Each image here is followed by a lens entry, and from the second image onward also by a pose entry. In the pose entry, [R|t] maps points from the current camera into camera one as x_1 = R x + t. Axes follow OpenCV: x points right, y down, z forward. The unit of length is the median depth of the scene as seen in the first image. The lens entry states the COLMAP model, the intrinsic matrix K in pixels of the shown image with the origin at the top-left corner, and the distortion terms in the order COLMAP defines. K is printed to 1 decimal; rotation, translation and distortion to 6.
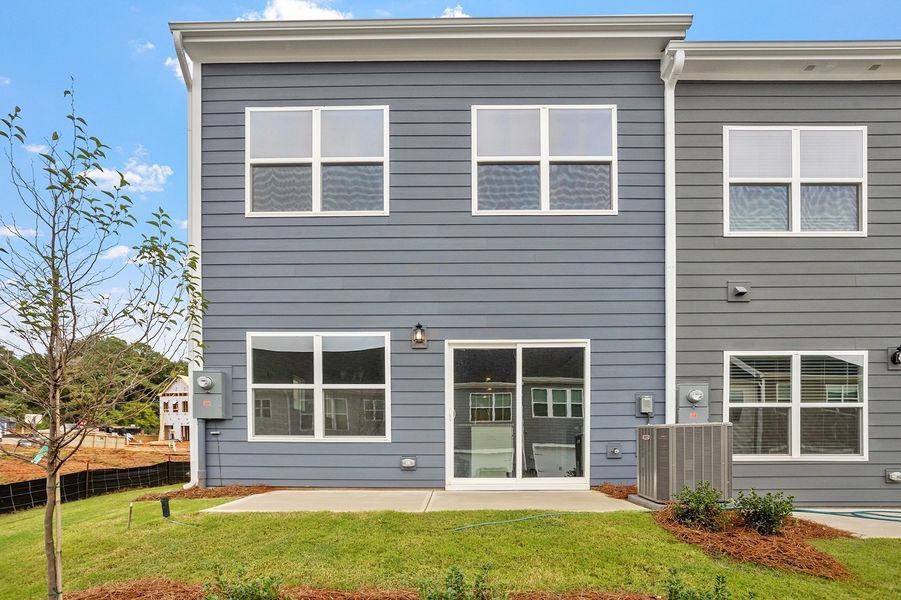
lens RADIAL K [[474.6, 0, 449.5], [0, 474.6, 283.3], [0, 0, 1]] dist [-0.060800, 0.036649]
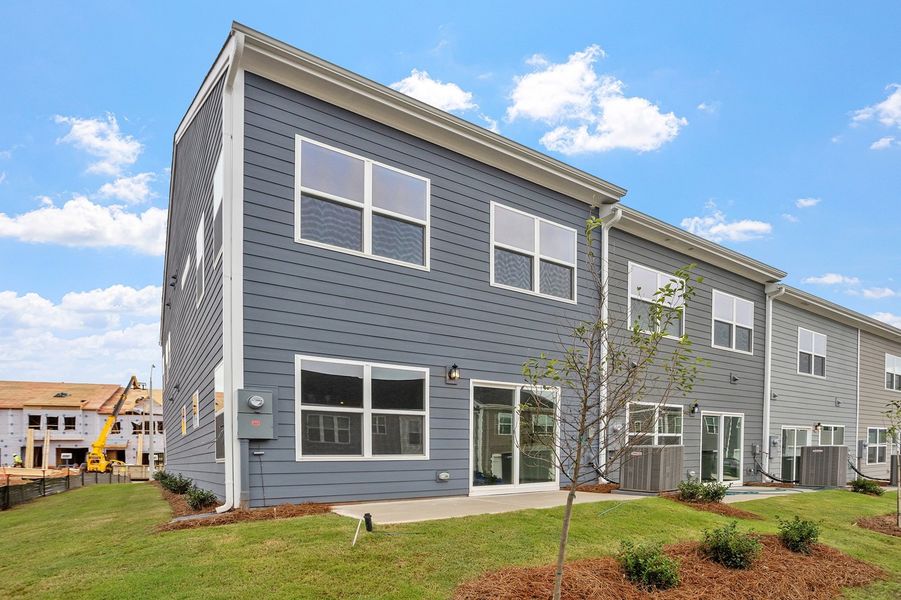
lens RADIAL K [[435.9, 0, 448.5], [0, 435.9, 297.4], [0, 0, 1]] dist [-0.046627, 0.026474]
pose [[0.852525, 0.172016, 0.493570, -0.658855], [-0.153390, 0.985054, -0.078360, 0.002611], [-0.499672, -0.008905, 0.866169, 0.002765]]
